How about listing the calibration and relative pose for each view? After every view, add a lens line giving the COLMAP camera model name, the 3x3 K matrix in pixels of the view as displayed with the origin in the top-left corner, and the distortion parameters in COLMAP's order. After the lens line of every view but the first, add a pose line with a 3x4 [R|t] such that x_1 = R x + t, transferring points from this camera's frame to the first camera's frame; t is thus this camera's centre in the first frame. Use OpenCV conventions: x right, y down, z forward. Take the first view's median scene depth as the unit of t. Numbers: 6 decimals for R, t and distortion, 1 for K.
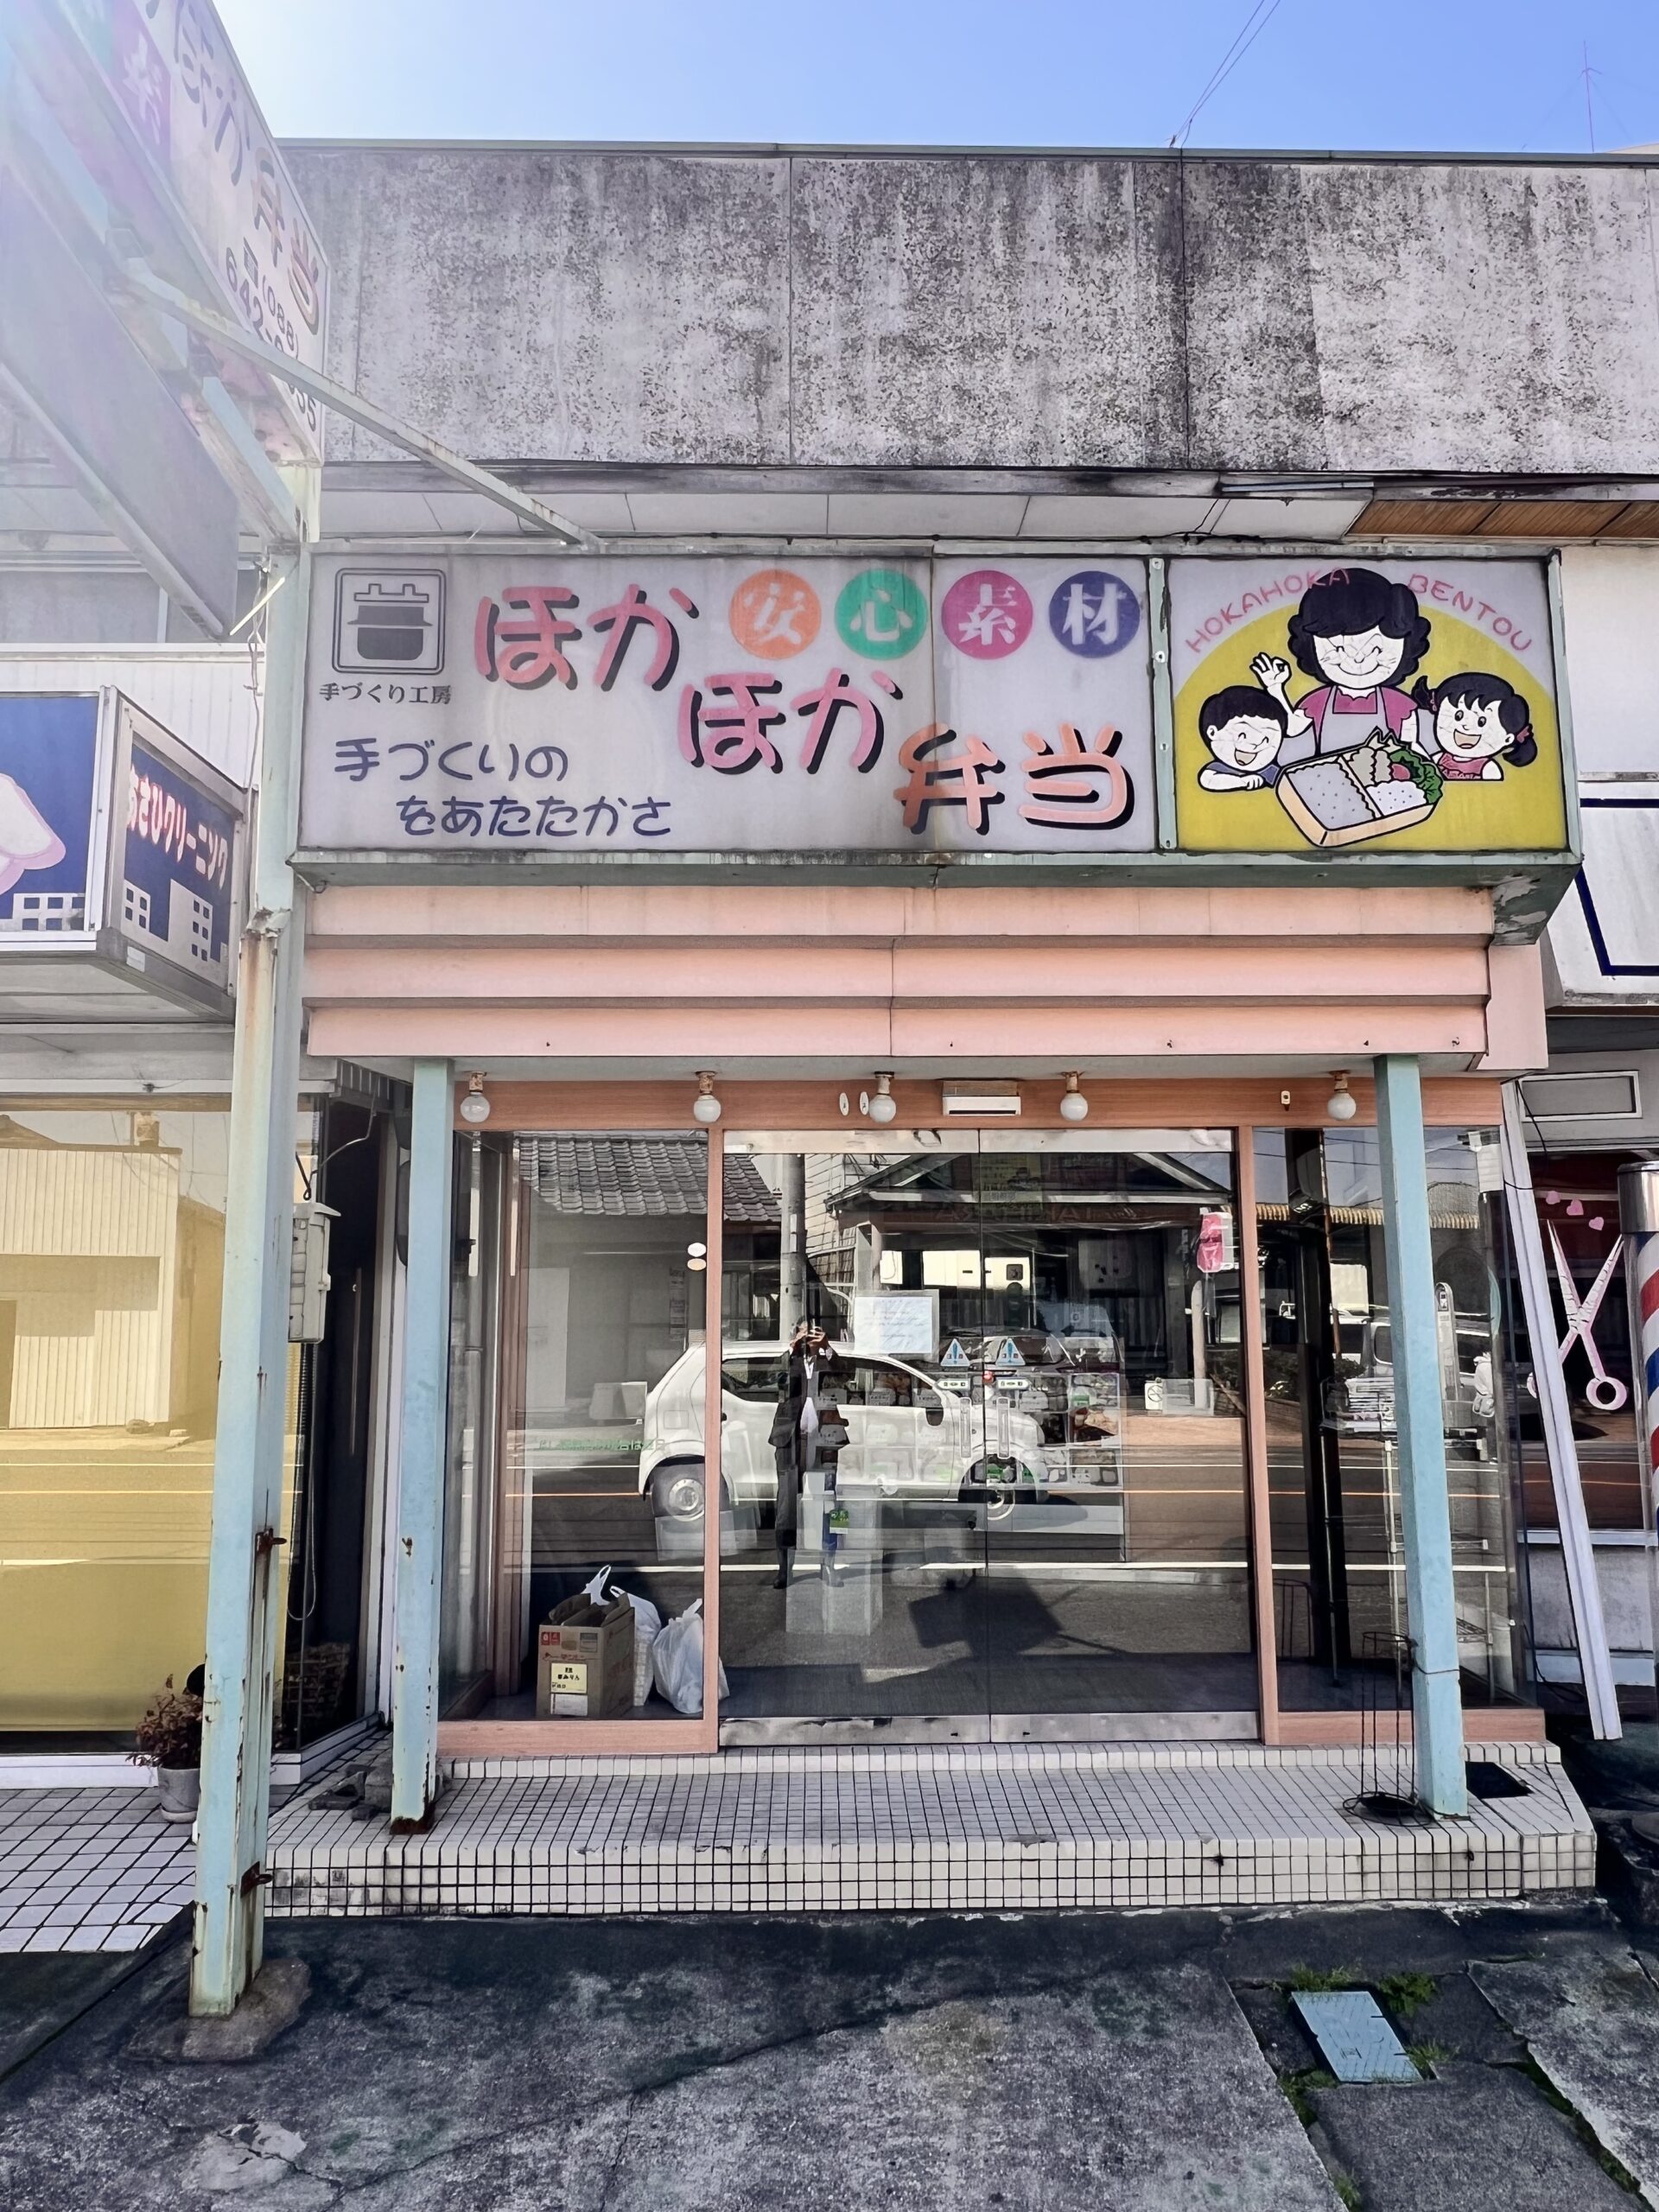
lens RADIAL K [[1456.1, 0, 844.5], [0, 1456.1, 1109.7], [0, 0, 1]] dist [-0.001073, -0.000766]
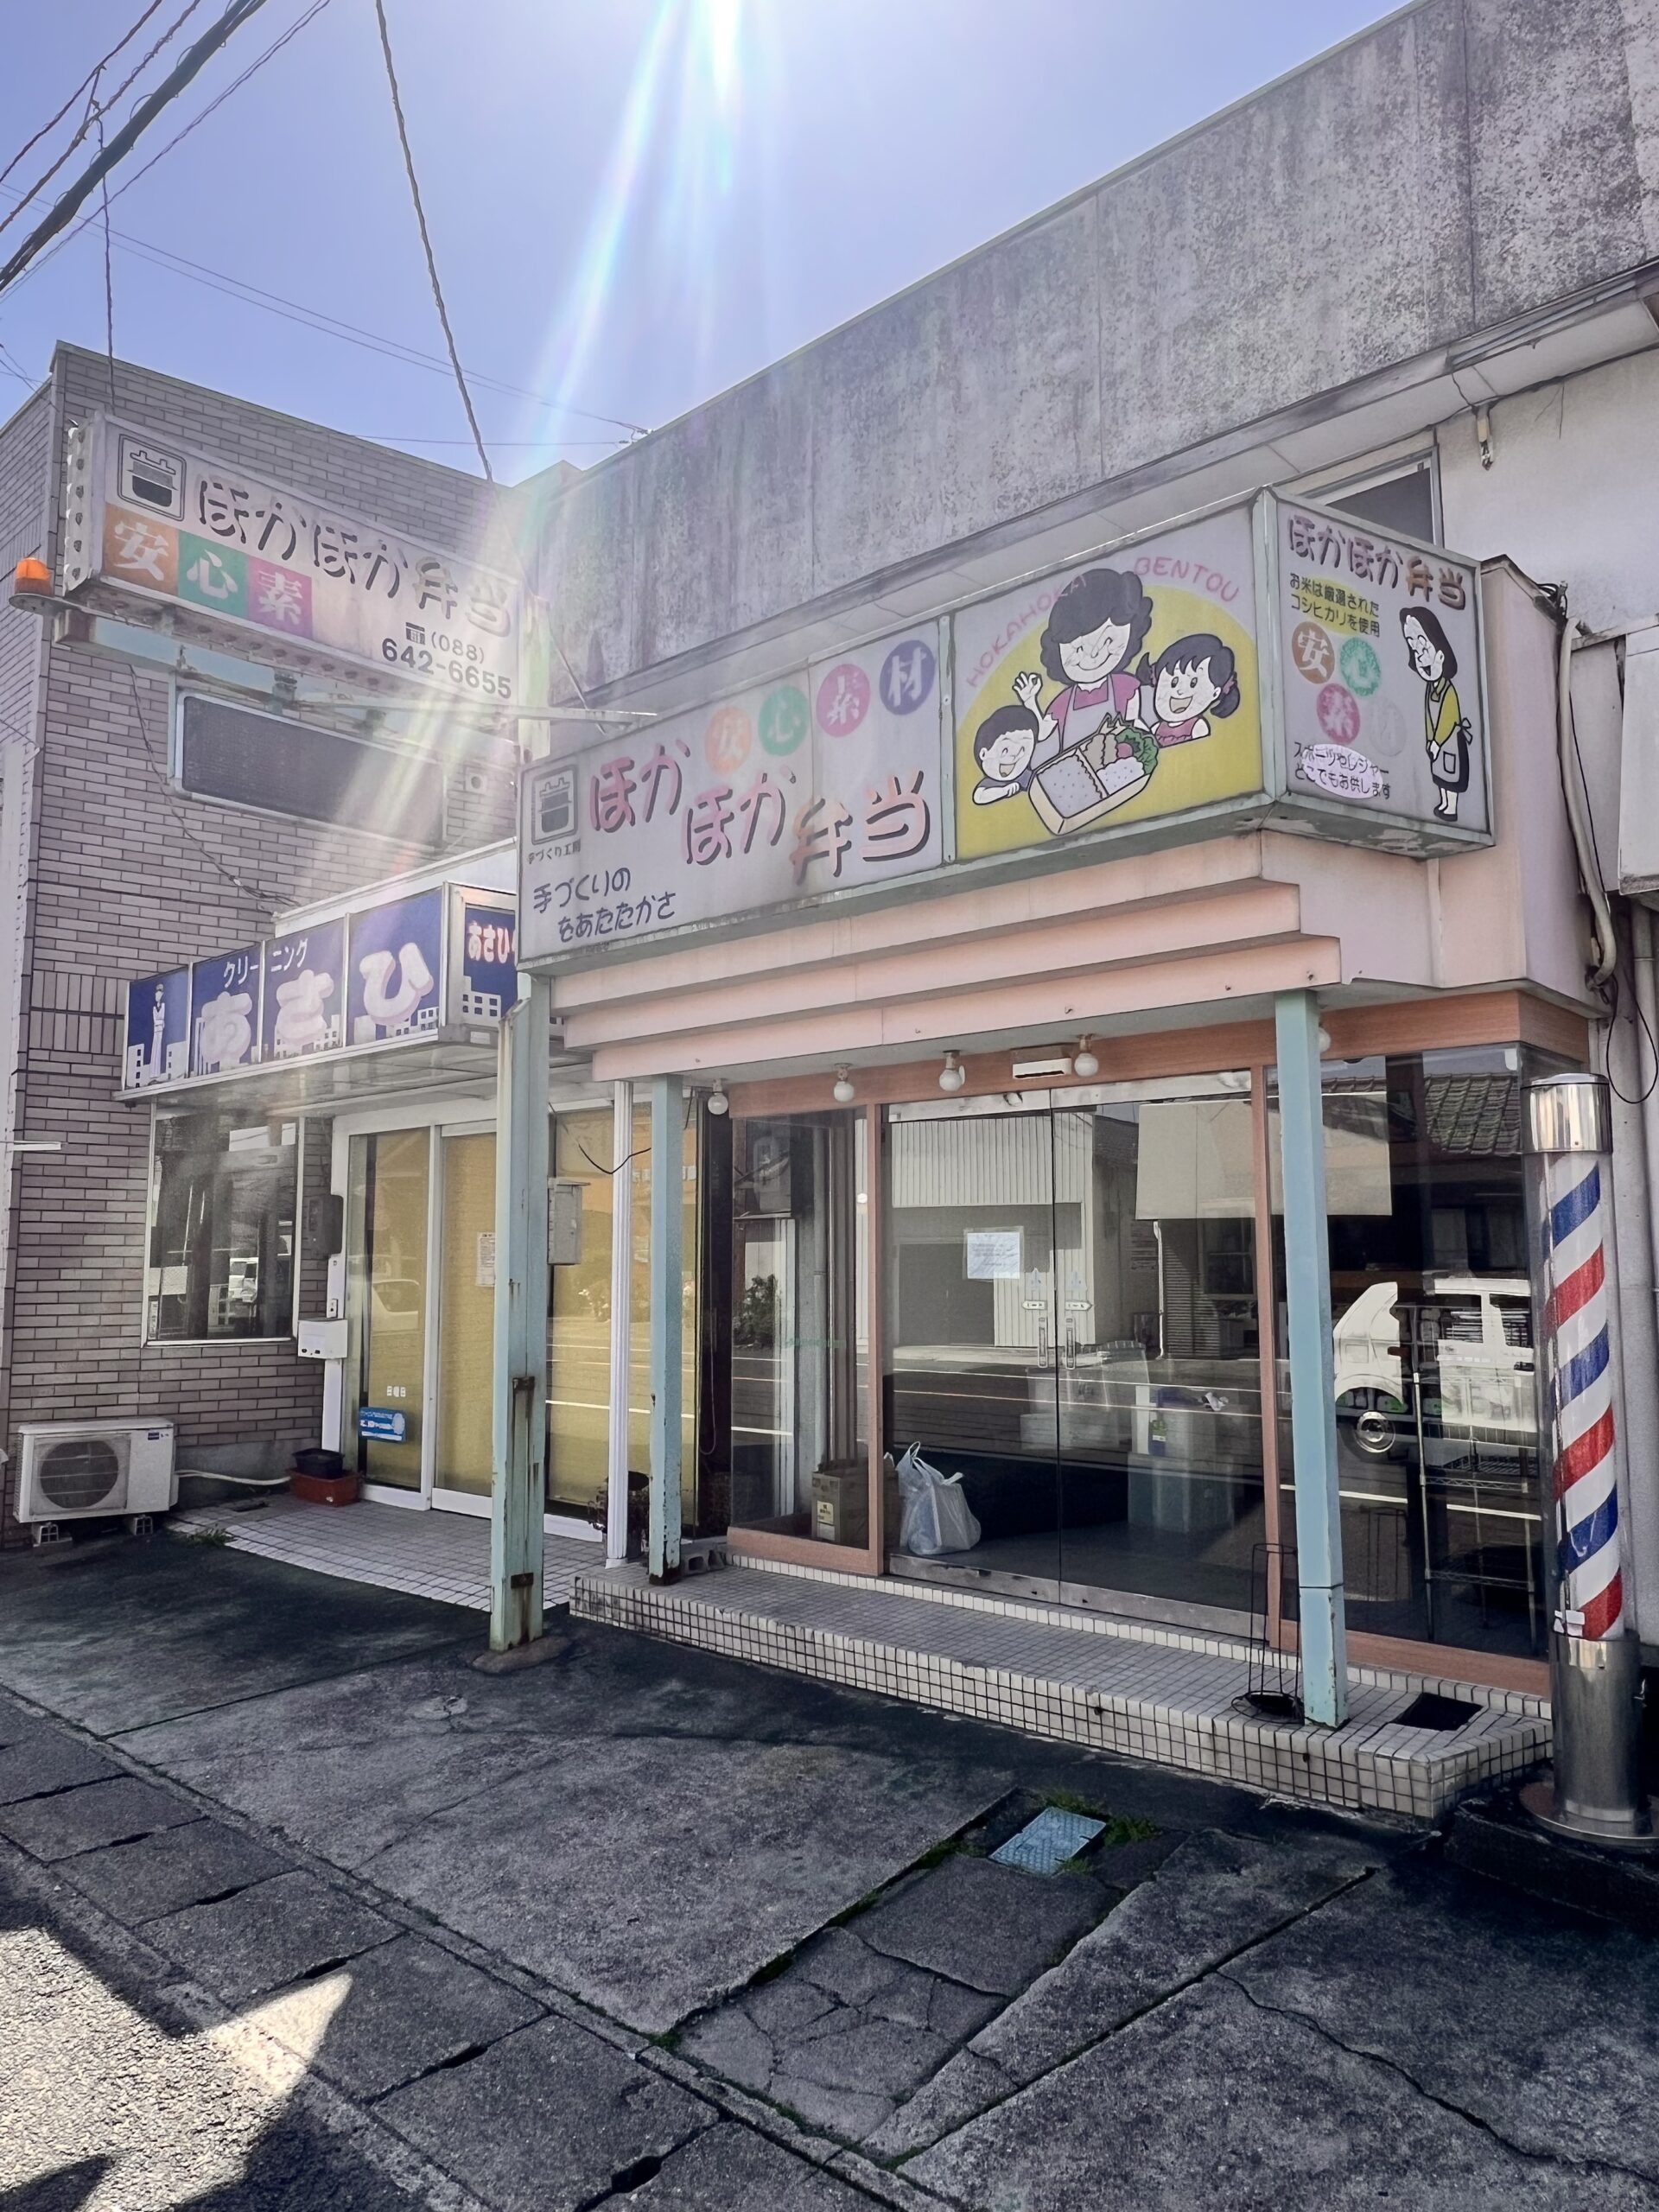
lens RADIAL K [[1456.1, 0, 844.5], [0, 1456.1, 1109.7], [0, 0, 1]] dist [-0.001073, -0.000766]
pose [[0.736345, -0.067331, -0.673248, 0.937256], [0.096149, 0.995351, 0.005616, 0.009886], [0.669740, -0.068868, 0.739396, 0.033787]]
